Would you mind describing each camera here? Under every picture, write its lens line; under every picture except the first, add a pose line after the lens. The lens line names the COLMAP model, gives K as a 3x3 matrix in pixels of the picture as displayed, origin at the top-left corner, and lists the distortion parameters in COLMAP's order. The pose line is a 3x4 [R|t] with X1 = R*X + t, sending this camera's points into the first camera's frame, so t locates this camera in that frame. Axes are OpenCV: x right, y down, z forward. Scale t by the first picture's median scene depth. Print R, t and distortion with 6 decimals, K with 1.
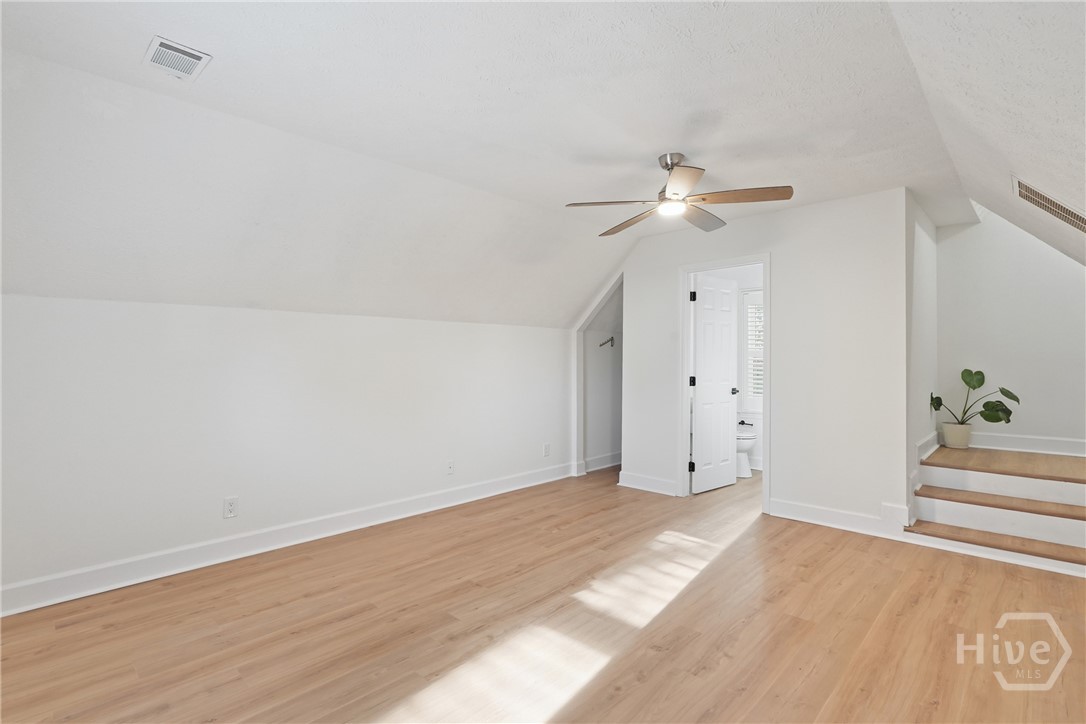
lens RADIAL K [[510.6, 0, 531.0], [0, 510.6, 364.2], [0, 0, 1]] dist [-0.003403, 0.000010]
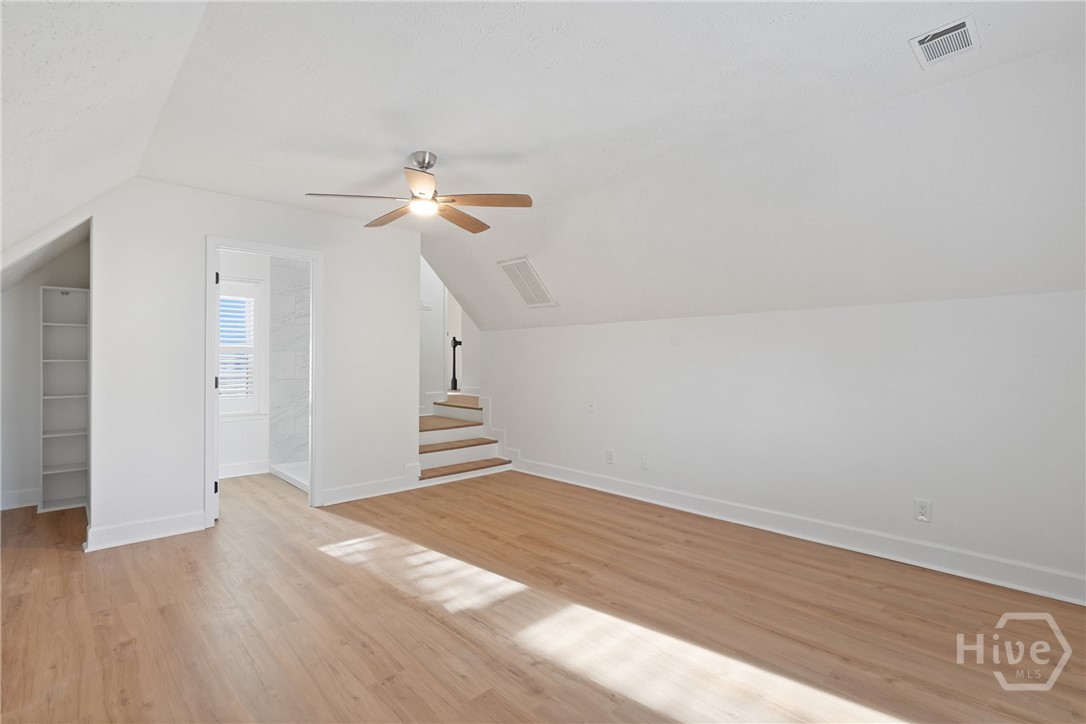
lens RADIAL K [[510.6, 0, 531.0], [0, 510.6, 364.2], [0, 0, 1]] dist [-0.003403, 0.000010]
pose [[0.037239, -0.003930, 0.999299, -0.759836], [-0.000527, 0.999992, 0.003953, 0.008200], [-0.999306, -0.000674, 0.037236, 0.767805]]
